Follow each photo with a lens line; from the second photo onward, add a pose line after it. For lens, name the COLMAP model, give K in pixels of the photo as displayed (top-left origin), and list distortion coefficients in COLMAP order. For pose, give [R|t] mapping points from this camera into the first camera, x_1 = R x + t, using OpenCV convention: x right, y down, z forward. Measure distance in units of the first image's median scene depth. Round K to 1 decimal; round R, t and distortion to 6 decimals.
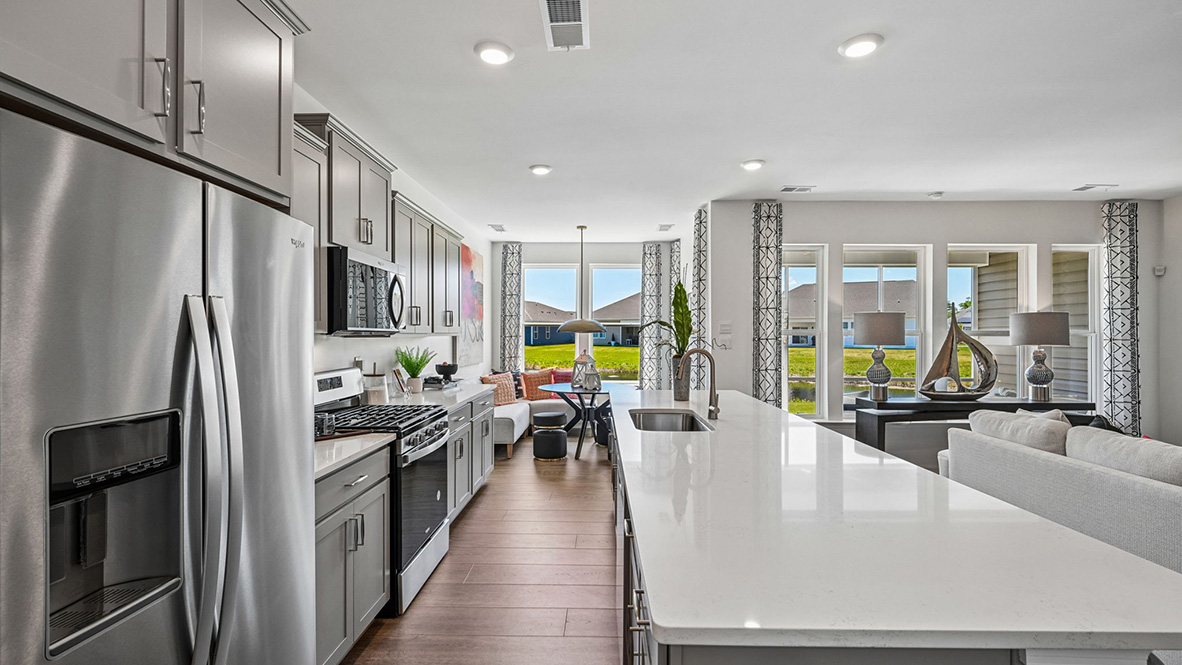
lens RADIAL K [[513.9, 0, 591.0], [0, 513.9, 332.5], [0, 0, 1]] dist [-0.000439, -0.000062]
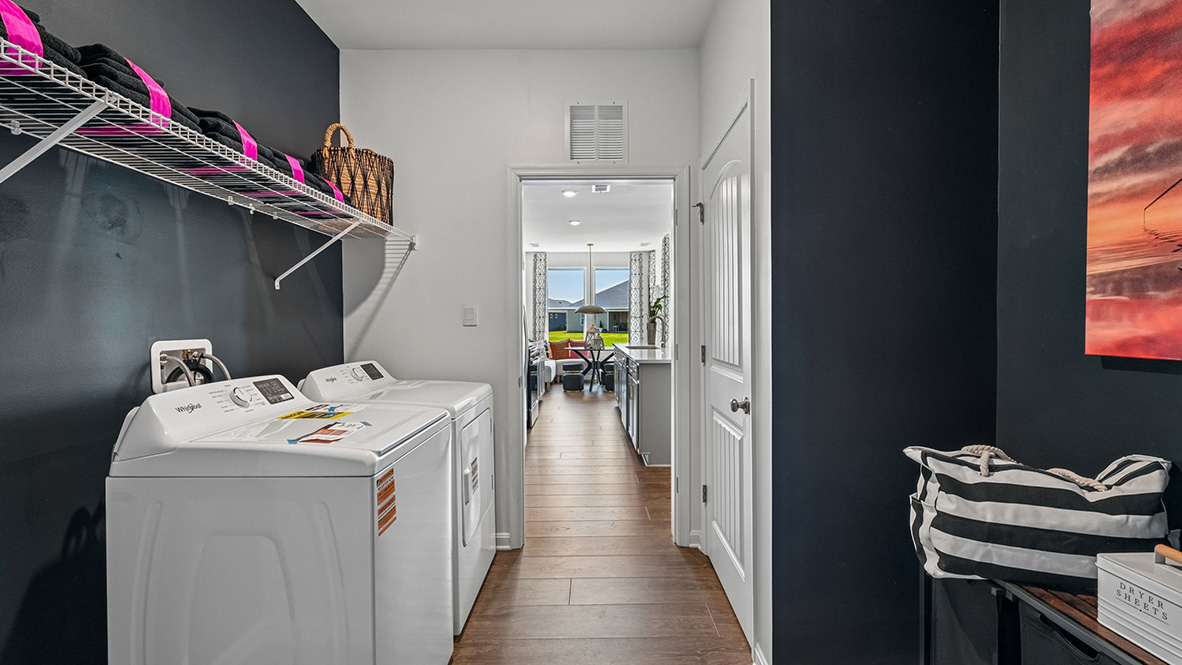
lens RADIAL K [[513.9, 0, 591.0], [0, 513.9, 332.5], [0, 0, 1]] dist [-0.000439, -0.000062]
pose [[0.999590, -0.008411, 0.027372, -0.052952], [0.007790, 0.999712, 0.022697, 0.019745], [-0.027555, -0.022474, 0.999368, -0.476535]]
